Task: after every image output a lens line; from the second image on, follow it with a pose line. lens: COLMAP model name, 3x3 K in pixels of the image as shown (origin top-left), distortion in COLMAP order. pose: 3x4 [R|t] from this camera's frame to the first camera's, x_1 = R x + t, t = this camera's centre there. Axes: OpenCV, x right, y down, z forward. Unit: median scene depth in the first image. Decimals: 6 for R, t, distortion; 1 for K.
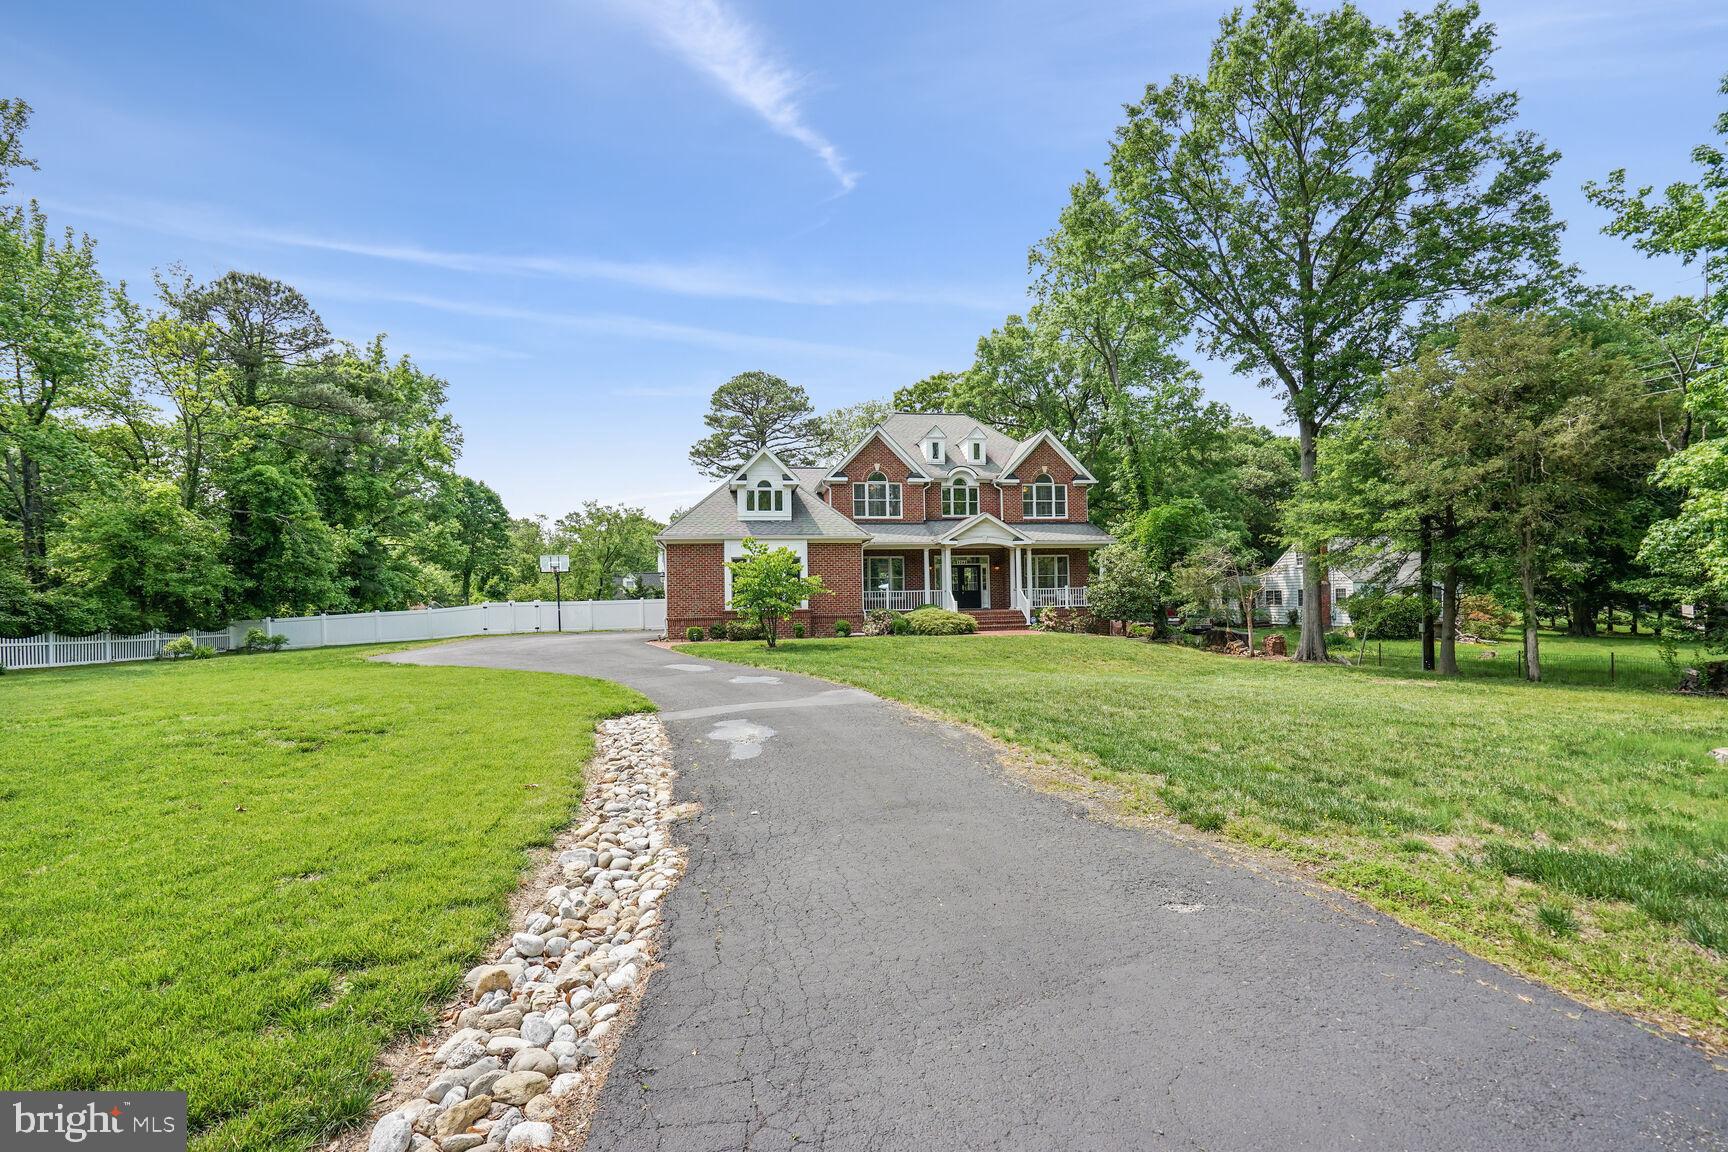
lens RADIAL K [[776.5, 0, 864.0], [0, 776.5, 576.0], [0, 0, 1]] dist [0.000605, -0.000095]
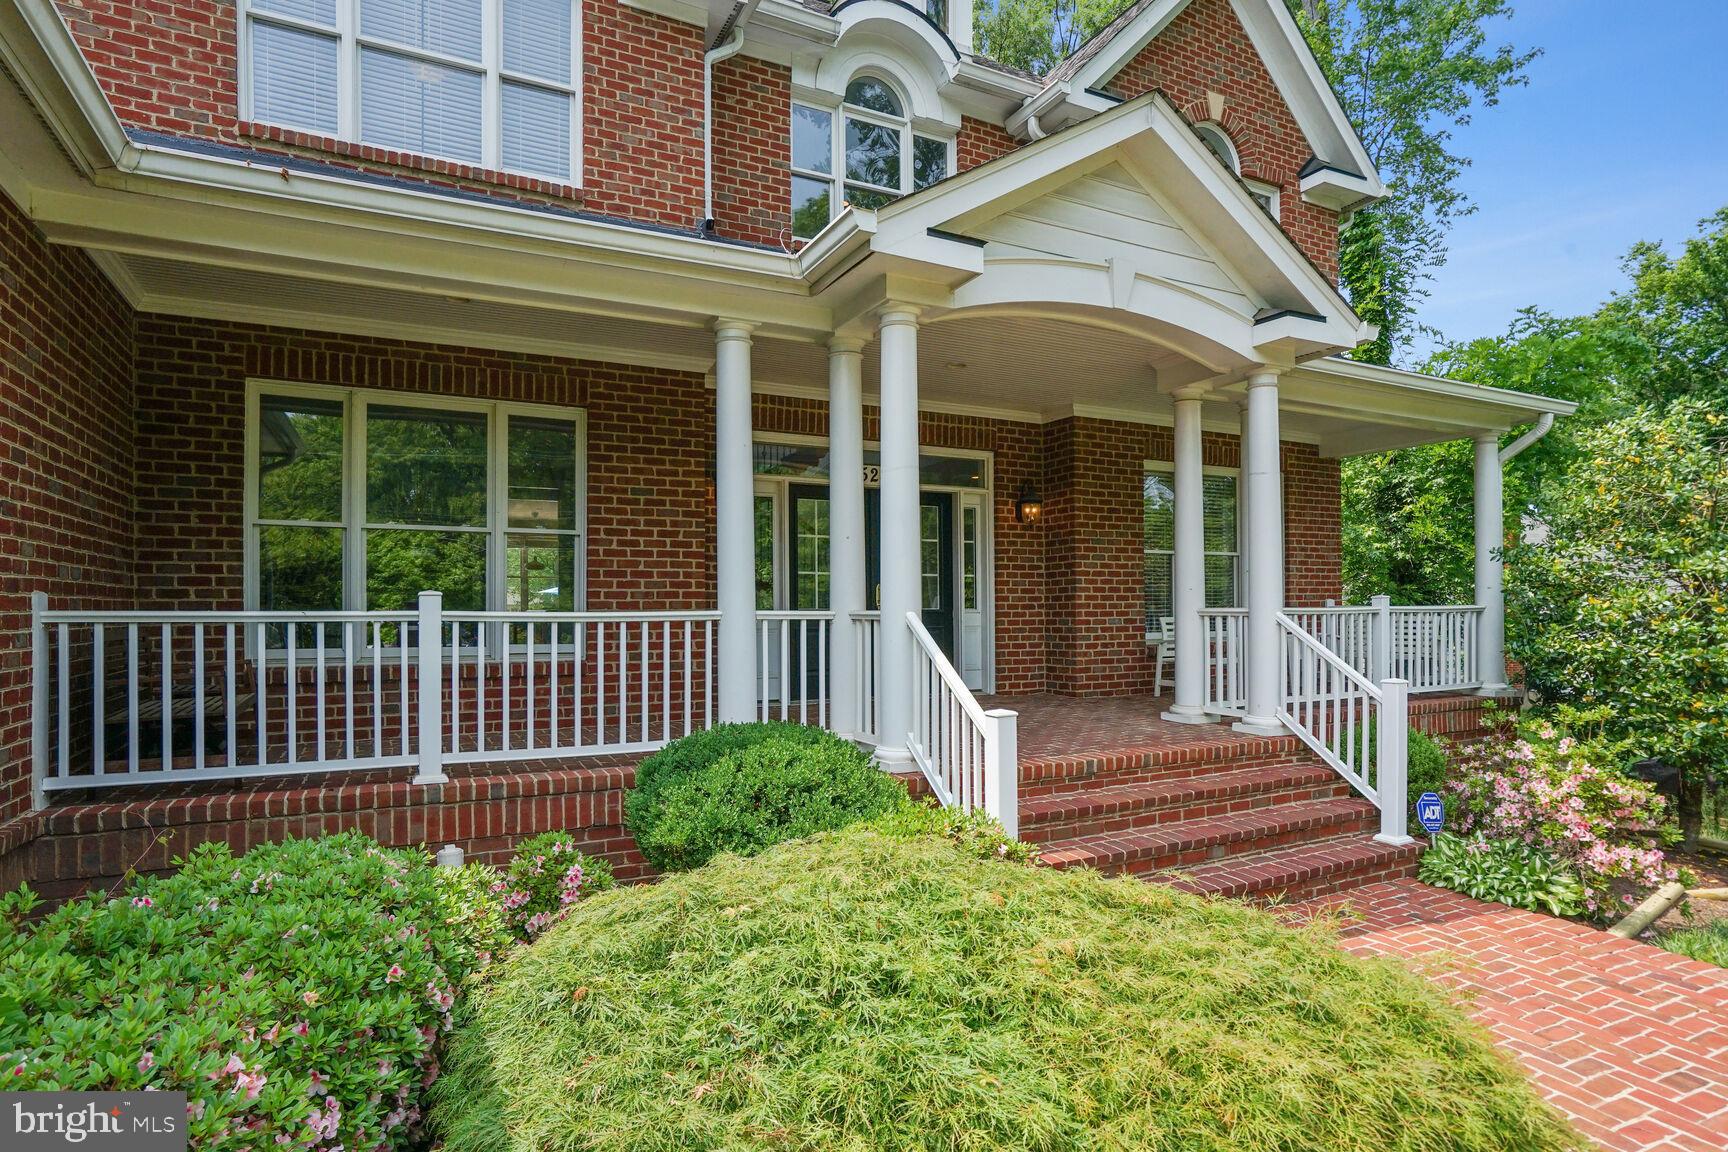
lens RADIAL K [[930.7, 0, 861.0], [0, 930.7, 603.7], [0, 0, 1]] dist [-0.000107, -0.000004]
pose [[0.958040, 0.017418, 0.286106, 0.050837], [-0.024163, 0.999507, 0.020062, 0.011796], [-0.285615, -0.026134, 0.957988, 0.764259]]
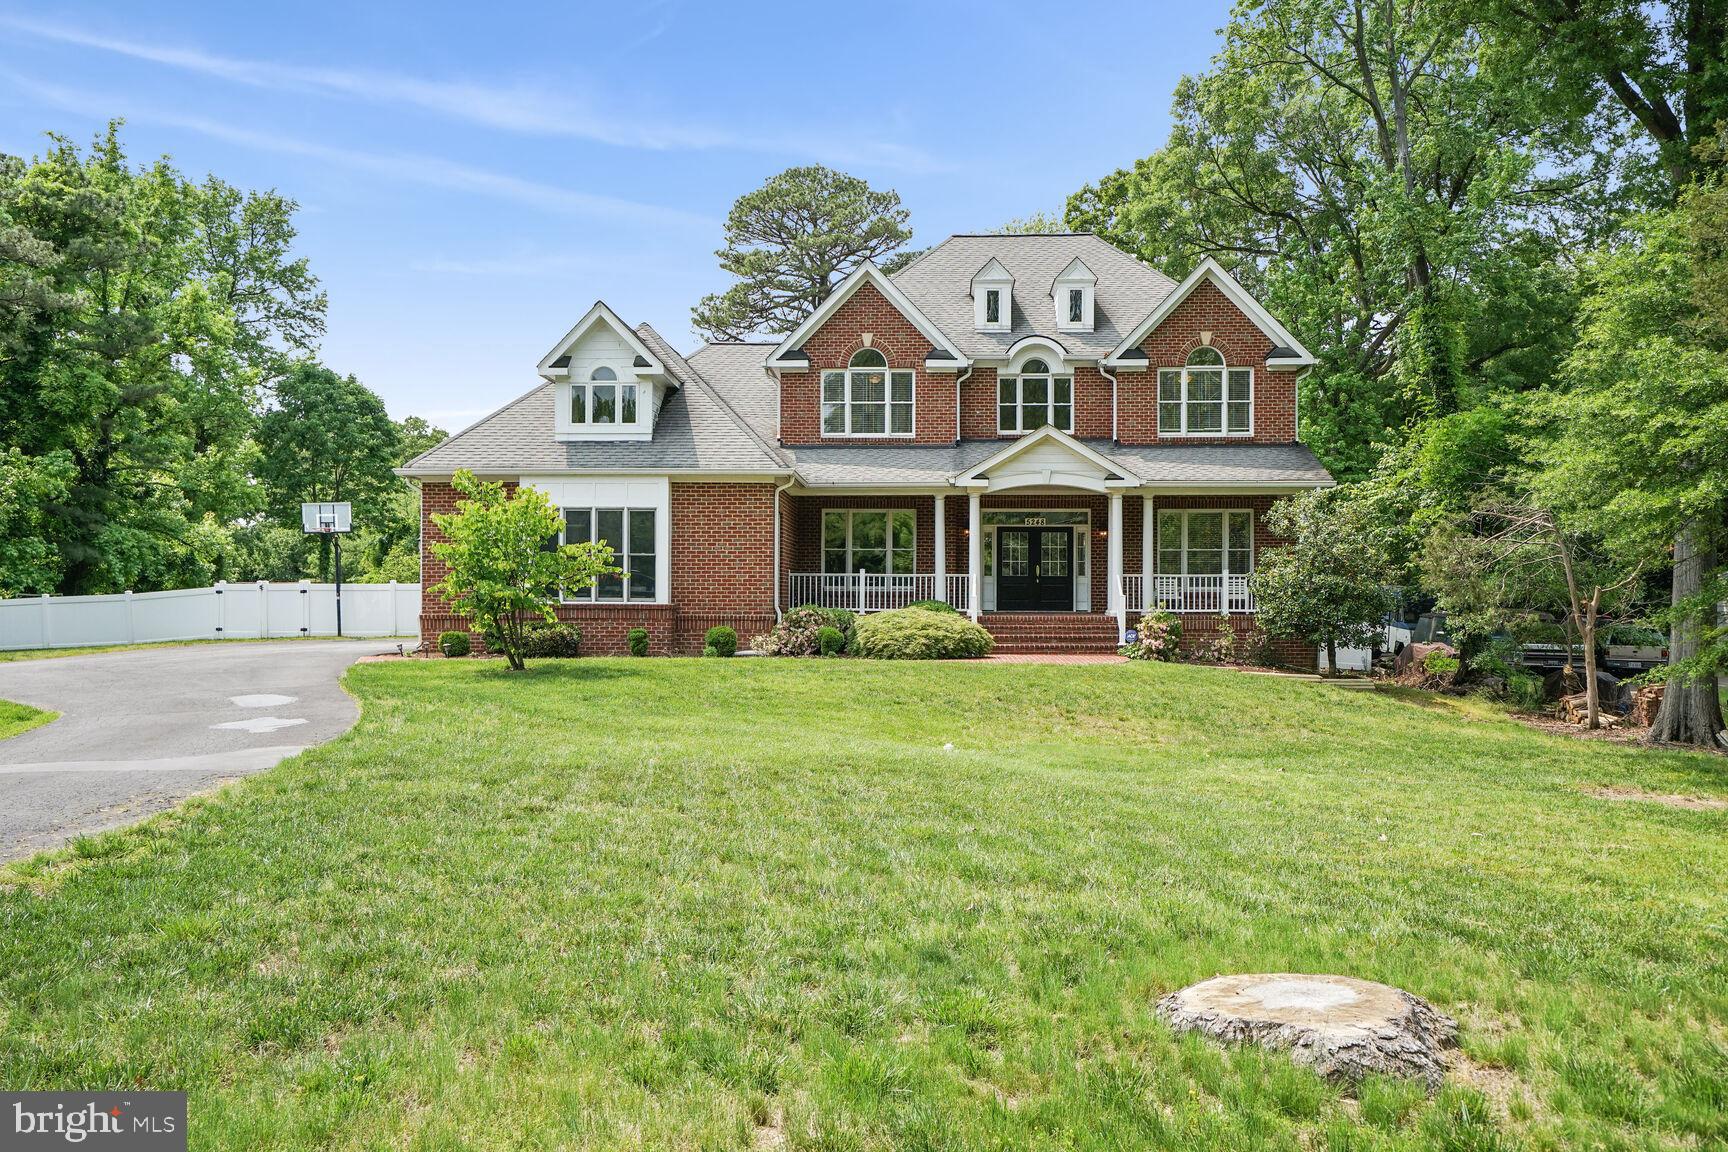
lens RADIAL K [[1459.2, 0, 861.5], [0, 1459.2, 539.2], [0, 0, 1]] dist [0.100922, 0.006601]
pose [[0.975649, 0.012010, -0.219010, 0.227861], [-0.013333, 0.999901, -0.004565, 0.000059], [0.218933, 0.007373, 0.975712, 0.024218]]
